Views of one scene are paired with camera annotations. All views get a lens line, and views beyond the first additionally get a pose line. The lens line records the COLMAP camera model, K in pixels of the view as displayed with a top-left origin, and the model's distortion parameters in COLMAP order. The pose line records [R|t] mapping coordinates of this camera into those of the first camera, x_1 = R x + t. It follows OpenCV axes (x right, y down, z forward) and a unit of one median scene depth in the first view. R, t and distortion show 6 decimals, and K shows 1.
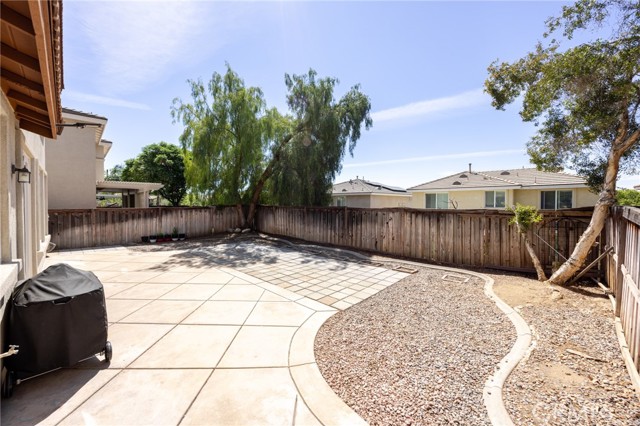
lens RADIAL K [[258.2, 0, 317.6], [0, 258.2, 208.8], [0, 0, 1]] dist [-0.006746, 0.000470]
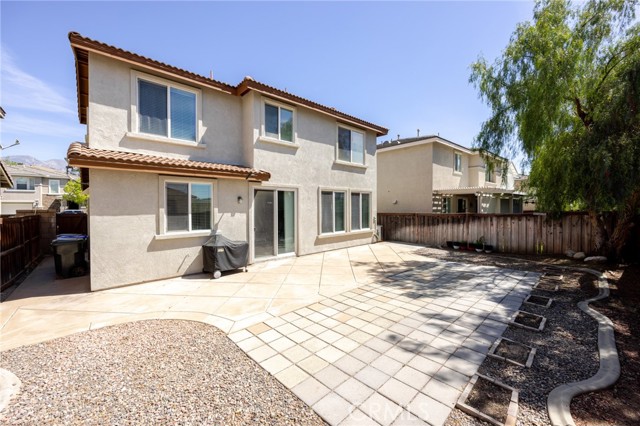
lens RADIAL K [[258.2, 0, 320.3], [0, 258.2, 209.6], [0, 0, 1]] dist [-0.006746, 0.000470]
pose [[-0.097346, 0.008639, -0.995213, 0.396175], [-0.013360, 0.999861, 0.009987, -0.022283], [0.995161, 0.014269, -0.097217, 0.586773]]
